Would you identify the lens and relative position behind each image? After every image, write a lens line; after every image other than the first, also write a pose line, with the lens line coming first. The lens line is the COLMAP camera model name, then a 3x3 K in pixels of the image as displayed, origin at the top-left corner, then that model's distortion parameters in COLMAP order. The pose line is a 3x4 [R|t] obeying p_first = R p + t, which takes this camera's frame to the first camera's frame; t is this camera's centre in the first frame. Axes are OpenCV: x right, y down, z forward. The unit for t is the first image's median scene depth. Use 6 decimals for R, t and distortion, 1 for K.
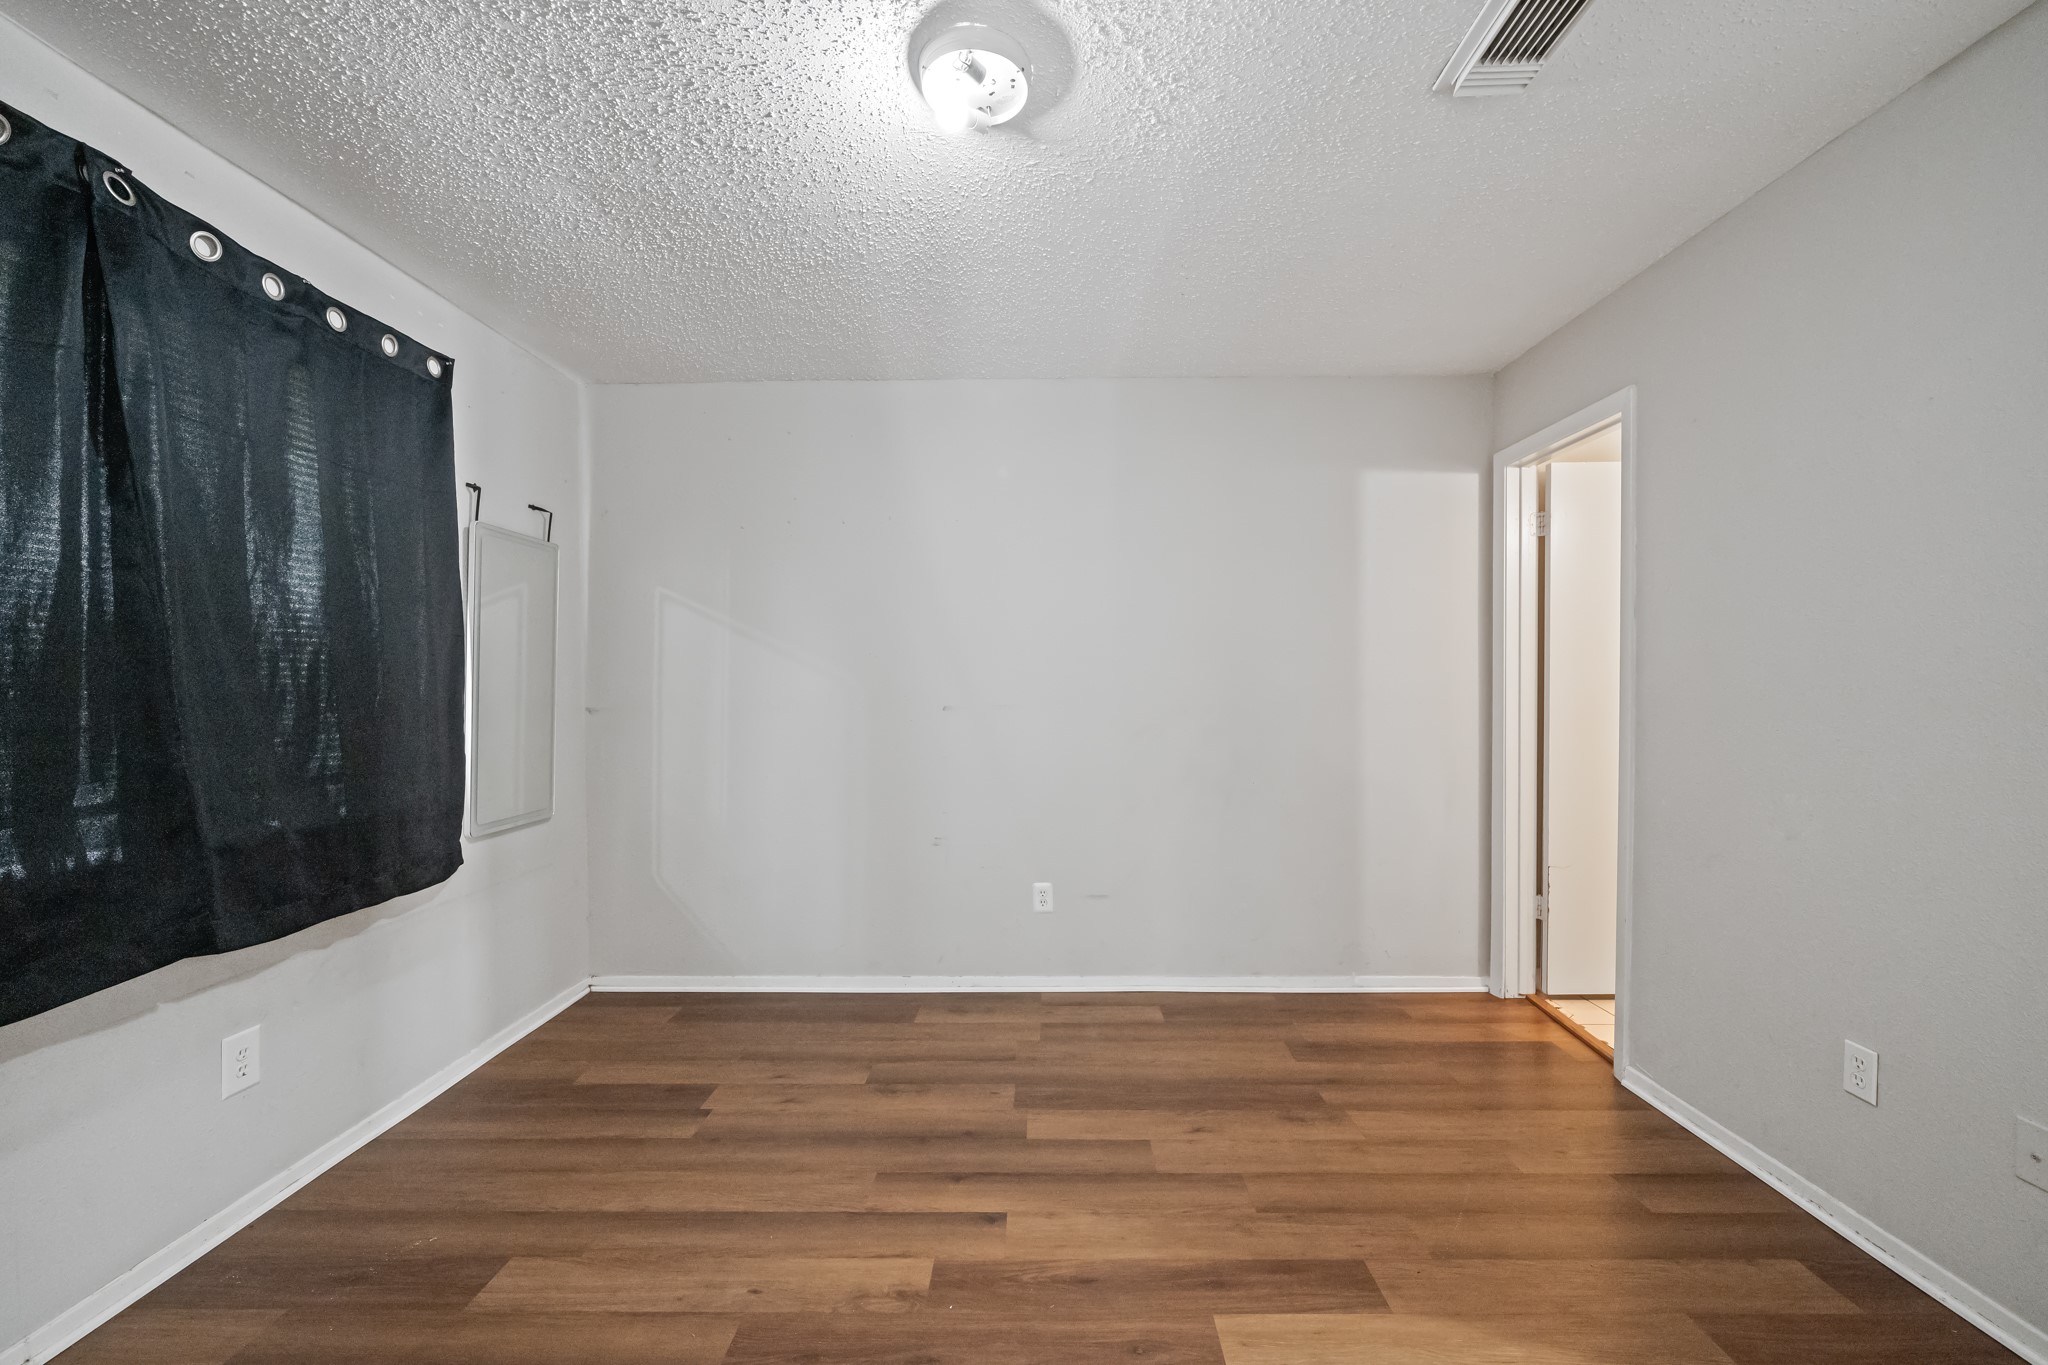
lens RADIAL K [[800.5, 0, 1034.5], [0, 800.5, 686.7], [0, 0, 1]] dist [-0.001349, -0.000147]
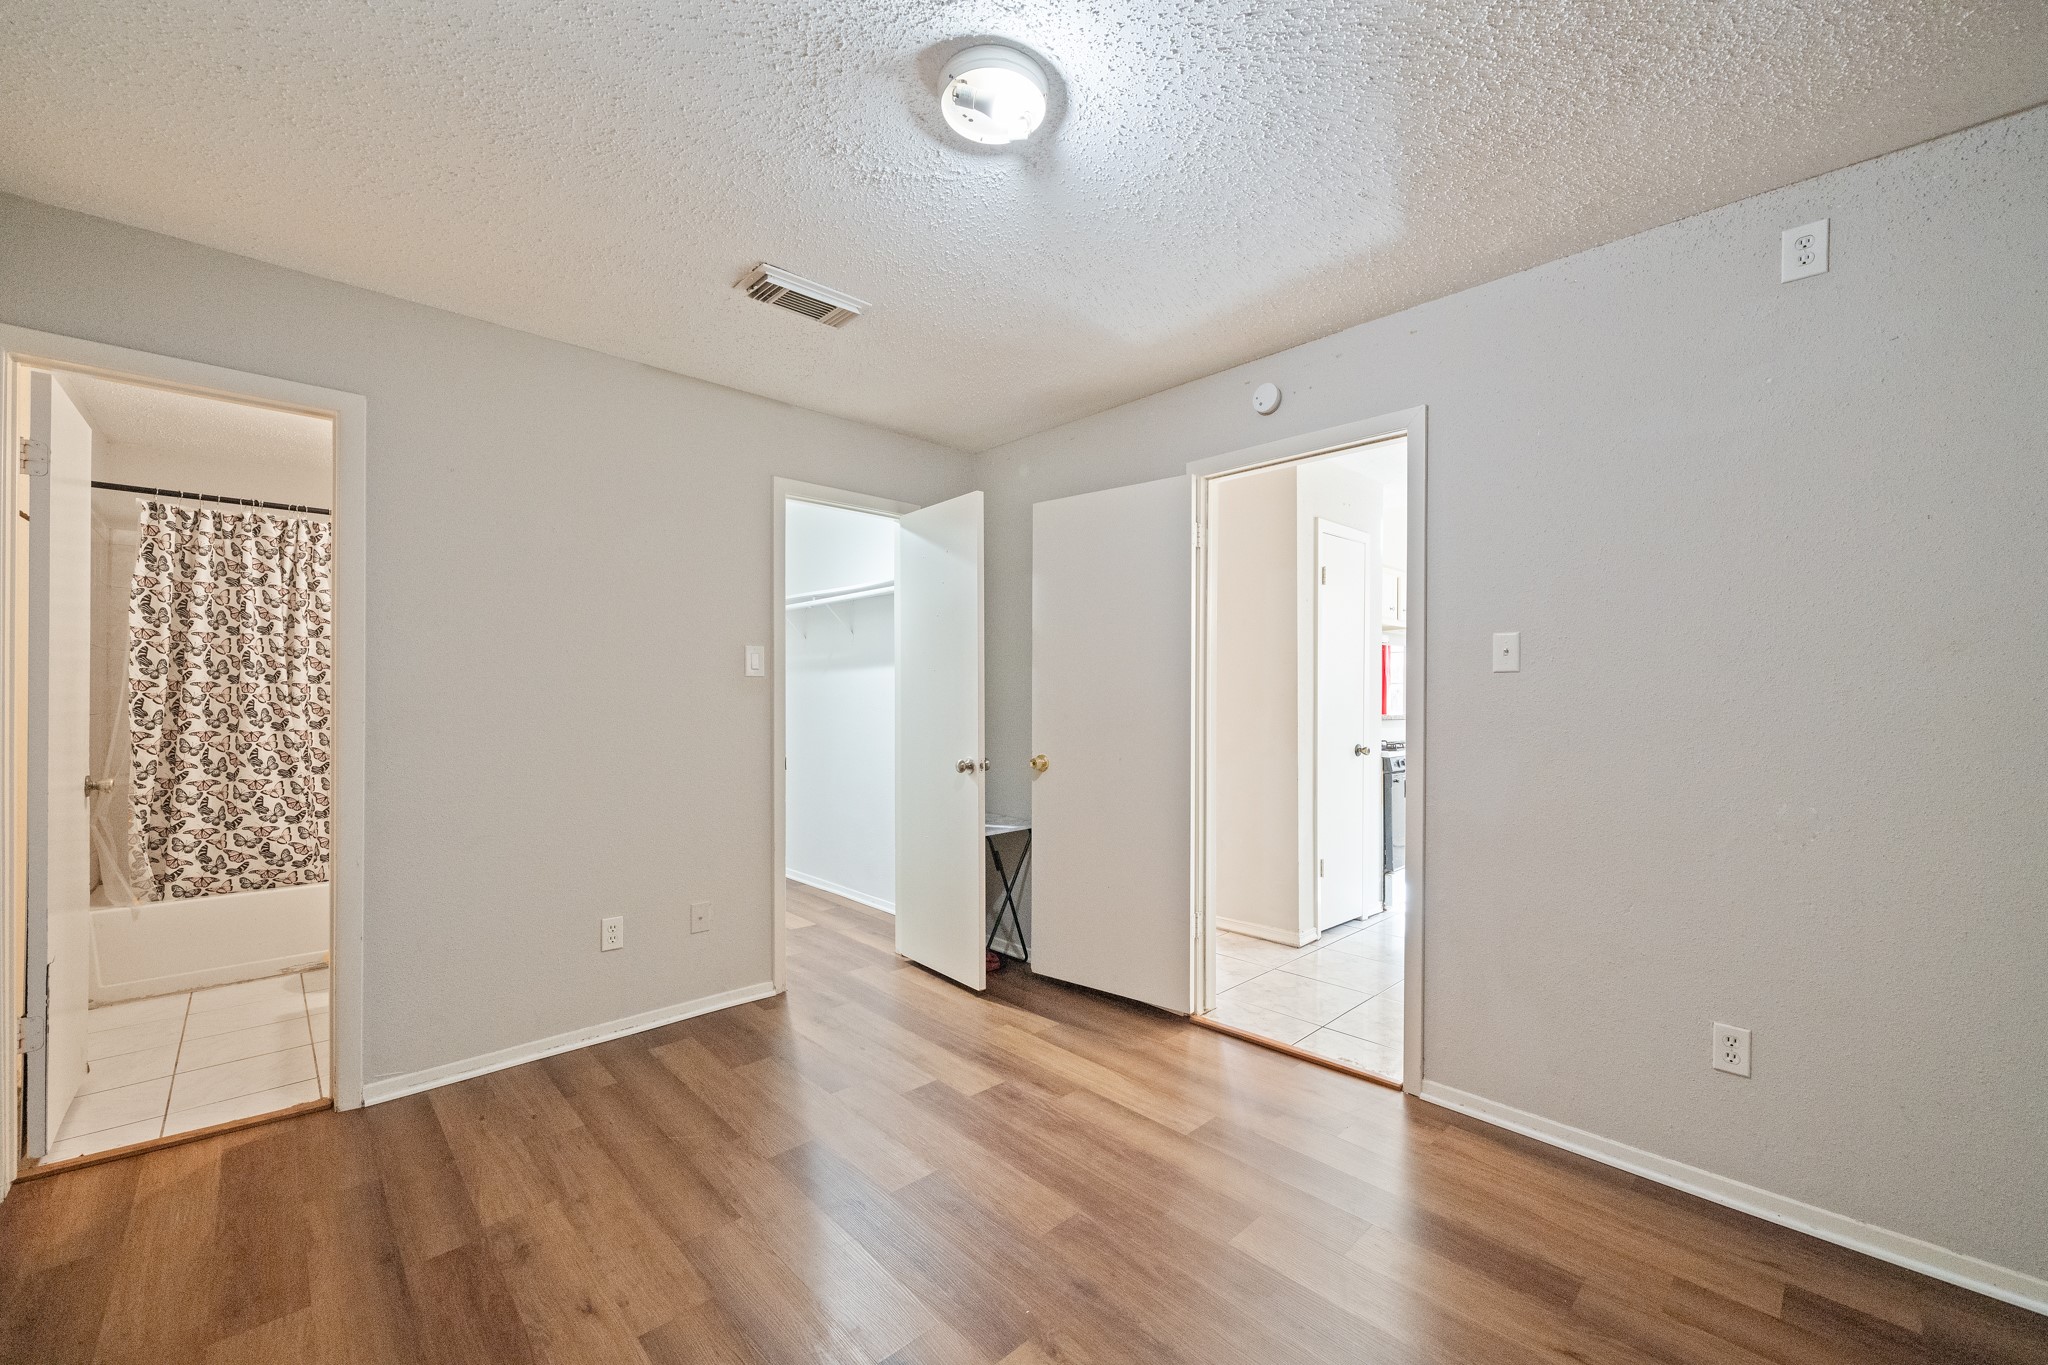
lens RADIAL K [[800.5, 0, 1034.2], [0, 800.5, 688.7], [0, 0, 1]] dist [-0.001349, -0.000147]
pose [[-0.693310, 0.012590, 0.720530, -0.615781], [0.006009, 0.999914, -0.011690, 0.000797], [-0.720615, -0.003775, -0.693326, 1.232708]]
